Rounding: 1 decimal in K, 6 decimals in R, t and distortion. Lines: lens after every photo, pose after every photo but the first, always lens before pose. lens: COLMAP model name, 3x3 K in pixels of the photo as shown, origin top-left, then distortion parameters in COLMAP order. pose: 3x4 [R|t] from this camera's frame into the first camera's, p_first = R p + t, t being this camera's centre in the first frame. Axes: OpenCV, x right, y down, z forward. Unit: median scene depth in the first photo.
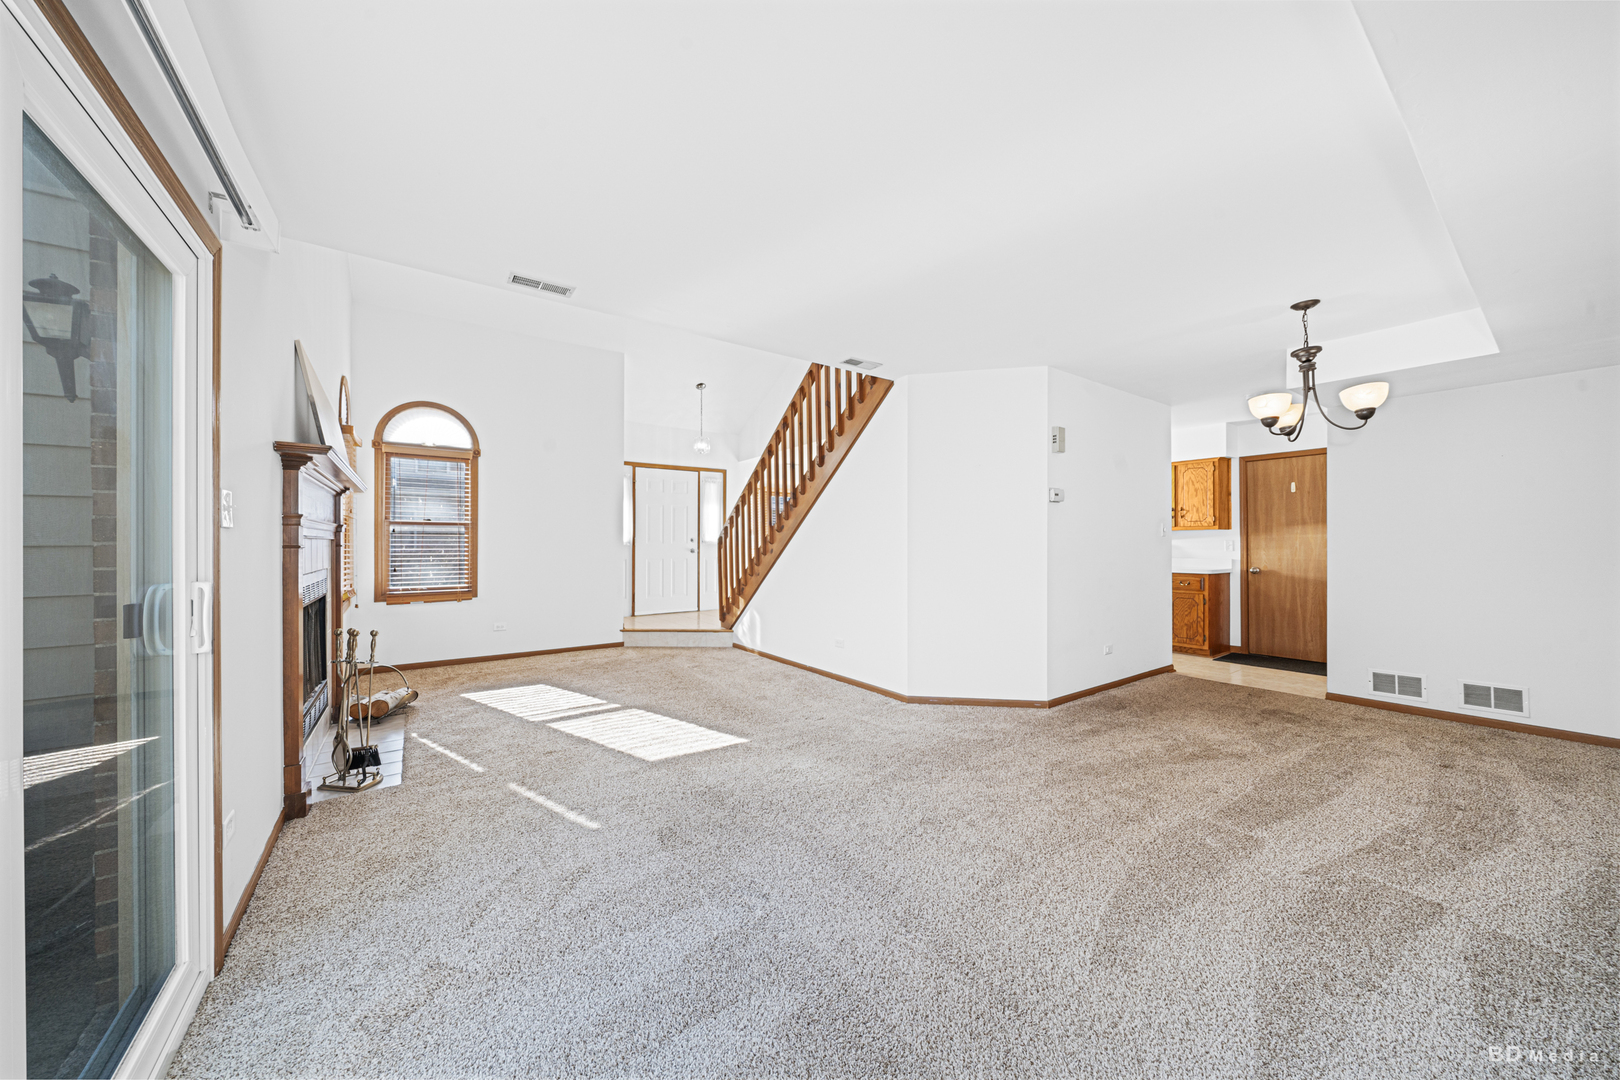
lens RADIAL K [[562.2, 0, 819.8], [0, 562.2, 530.4], [0, 0, 1]] dist [-0.004674, 0.000168]
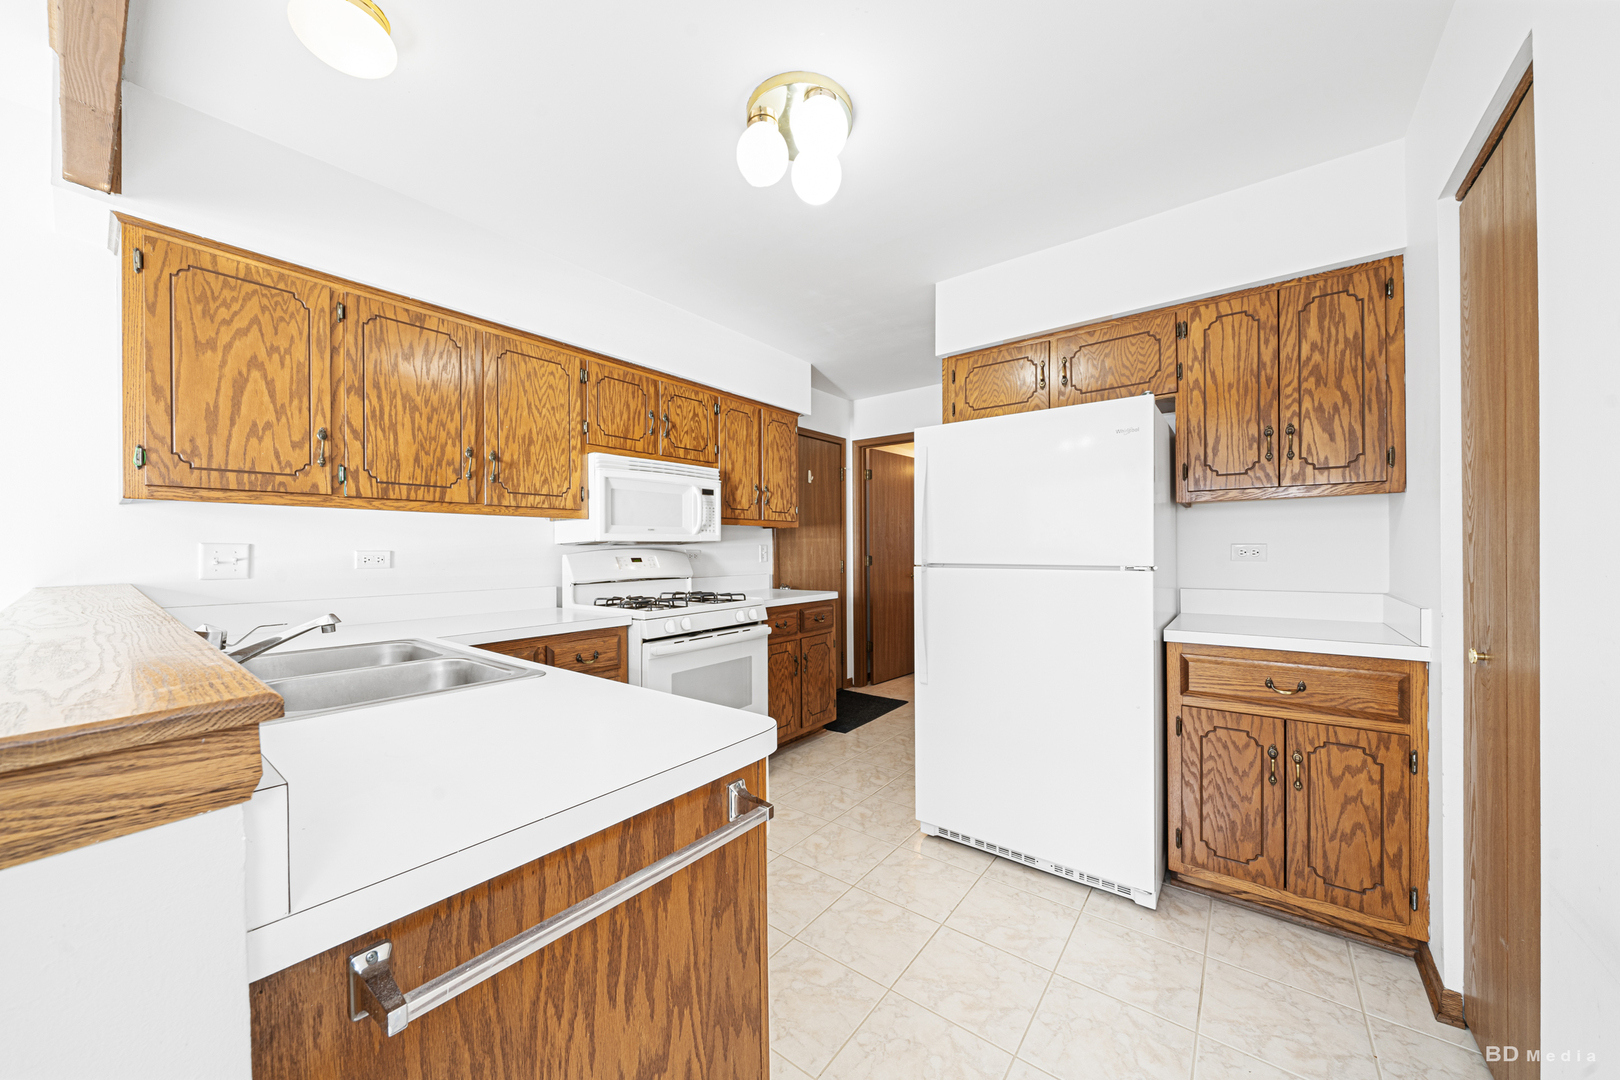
lens RADIAL K [[562.2, 0, 772.4], [0, 562.2, 555.7], [0, 0, 1]] dist [-0.004674, 0.000168]
pose [[-0.246290, -0.003992, 0.969188, 0.111241], [-0.008705, 0.999960, 0.001907, 0.030435], [-0.969157, -0.007967, -0.246315, 1.256439]]
